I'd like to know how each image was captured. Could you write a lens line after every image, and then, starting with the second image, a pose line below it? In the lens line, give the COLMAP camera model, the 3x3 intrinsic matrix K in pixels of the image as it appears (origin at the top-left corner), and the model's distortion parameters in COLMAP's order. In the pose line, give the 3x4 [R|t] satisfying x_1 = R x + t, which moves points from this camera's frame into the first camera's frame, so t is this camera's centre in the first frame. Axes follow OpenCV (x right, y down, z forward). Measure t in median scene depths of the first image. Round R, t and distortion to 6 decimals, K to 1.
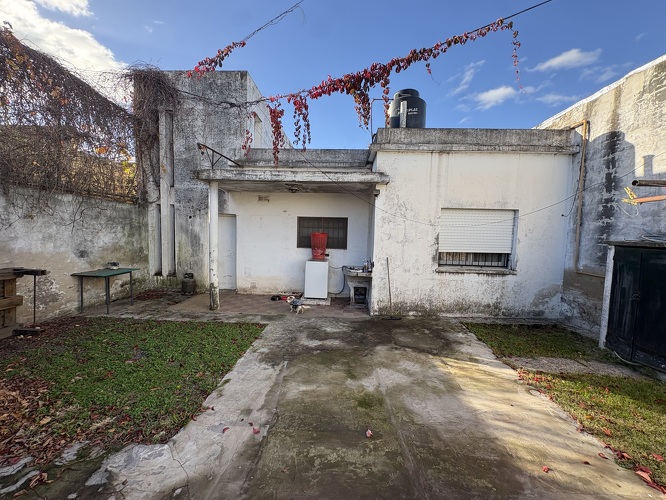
lens RADIAL K [[264.8, 0, 333.0], [0, 264.8, 250.0], [0, 0, 1]] dist [0.000182, 0.000239]
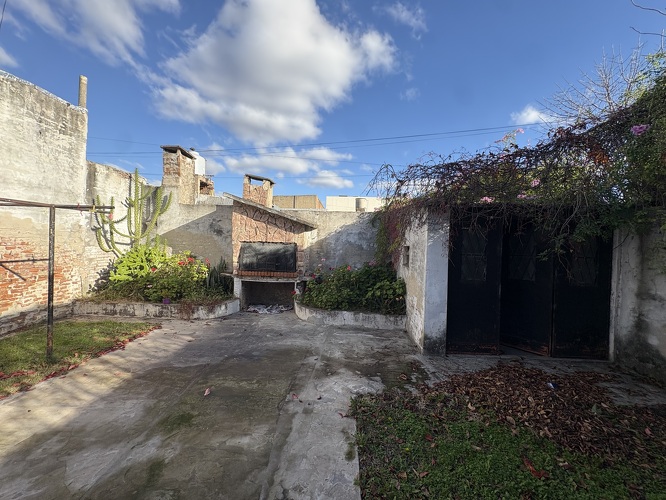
lens RADIAL K [[264.8, 0, 333.0], [0, 264.8, 250.0], [0, 0, 1]] dist [0.000182, 0.000239]
pose [[-0.998566, -0.051836, 0.013346, -0.196769], [-0.050432, 0.994672, 0.089910, -0.061700], [-0.017936, 0.089108, -0.995861, 0.961471]]
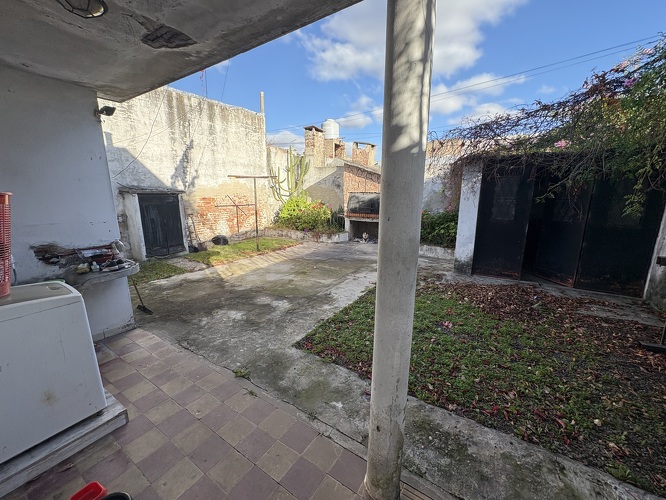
lens RADIAL K [[264.8, 0, 333.0], [0, 264.8, 250.0], [0, 0, 1]] dist [0.000182, 0.000239]
pose [[-0.860166, -0.135045, 0.491811, -0.565105], [0.009228, 0.960028, 0.279751, -0.093973], [-0.509931, 0.245171, -0.824537, 1.329746]]
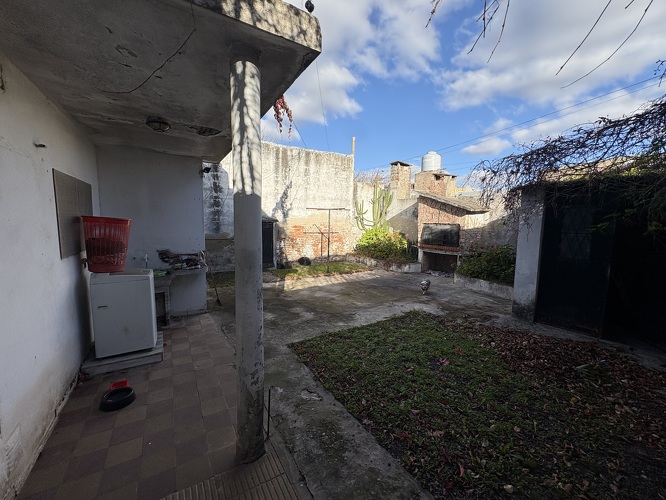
lens RADIAL K [[264.8, 0, 333.0], [0, 264.8, 250.0], [0, 0, 1]] dist [0.000182, 0.000239]
pose [[-0.561326, -0.121774, 0.818587, -0.848191], [0.023631, 0.986354, 0.162936, -0.093332], [-0.827258, 0.110804, -0.550788, 1.208754]]
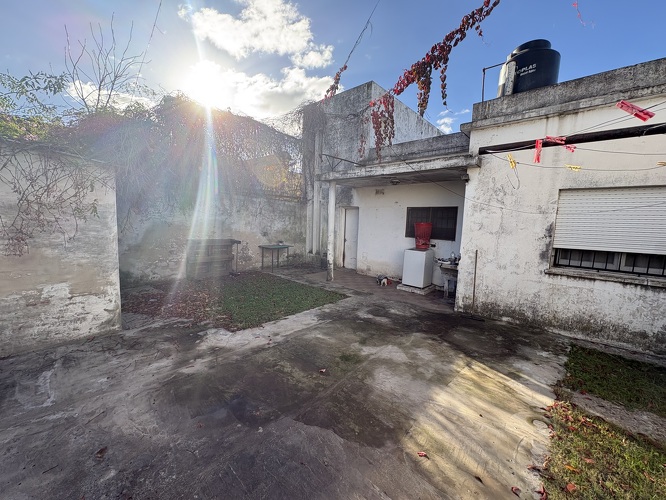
lens RADIAL K [[264.8, 0, 333.0], [0, 264.8, 250.0], [0, 0, 1]] dist [0.000182, 0.000239]
pose [[0.772654, 0.071789, -0.630755, 0.417134], [-0.056850, 0.997418, 0.043882, 0.017776], [0.632277, 0.001952, 0.774740, 0.009594]]
